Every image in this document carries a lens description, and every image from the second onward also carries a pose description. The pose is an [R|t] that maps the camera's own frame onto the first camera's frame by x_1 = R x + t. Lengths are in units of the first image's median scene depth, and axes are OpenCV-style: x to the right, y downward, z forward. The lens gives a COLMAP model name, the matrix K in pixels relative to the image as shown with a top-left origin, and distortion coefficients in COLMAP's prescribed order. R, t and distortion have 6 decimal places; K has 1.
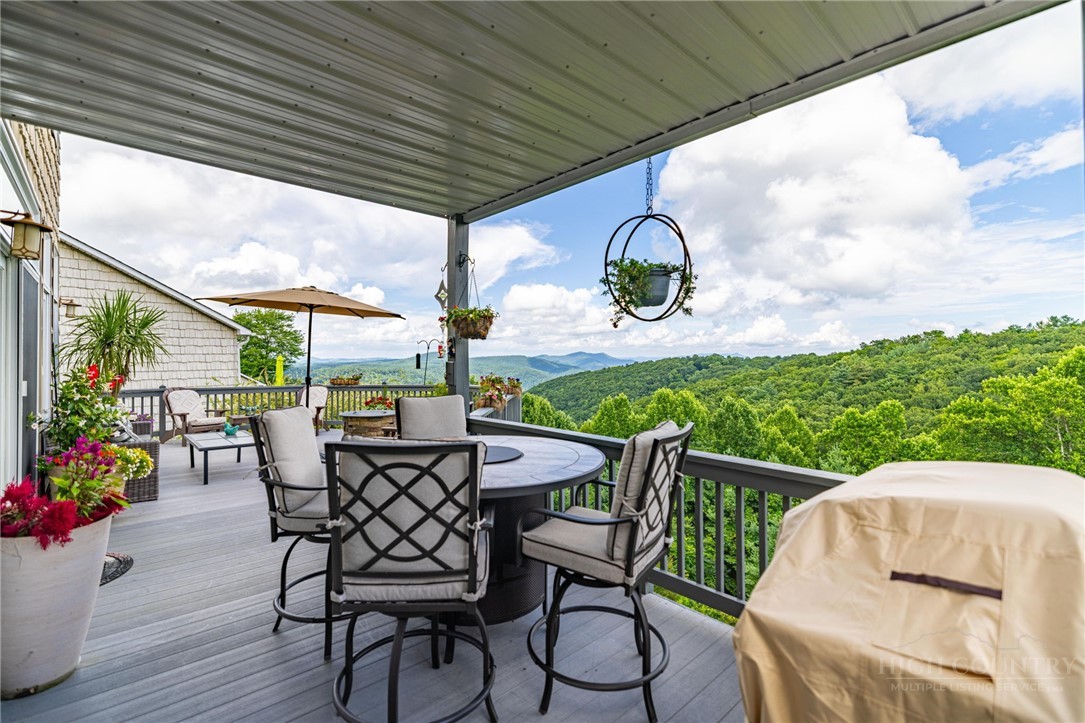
lens RADIAL K [[490.5, 0, 524.6], [0, 490.5, 364.1], [0, 0, 1]] dist [0.001401, 0.000497]
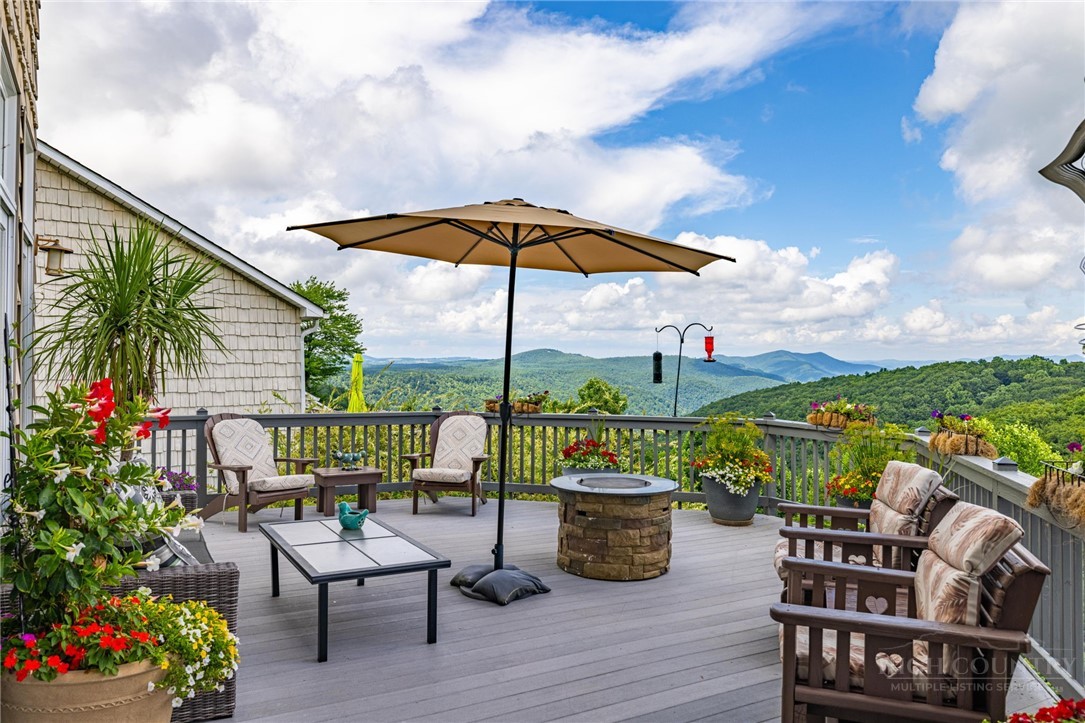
lens RADIAL K [[752.2, 0, 514.5], [0, 752.2, 362.6], [0, 0, 1]] dist [0.002692, 0.003874]
pose [[0.980073, 0.011406, -0.198310, -0.088270], [-0.012920, 0.999896, -0.006343, -0.002023], [0.198217, 0.008779, 0.980119, 0.096821]]
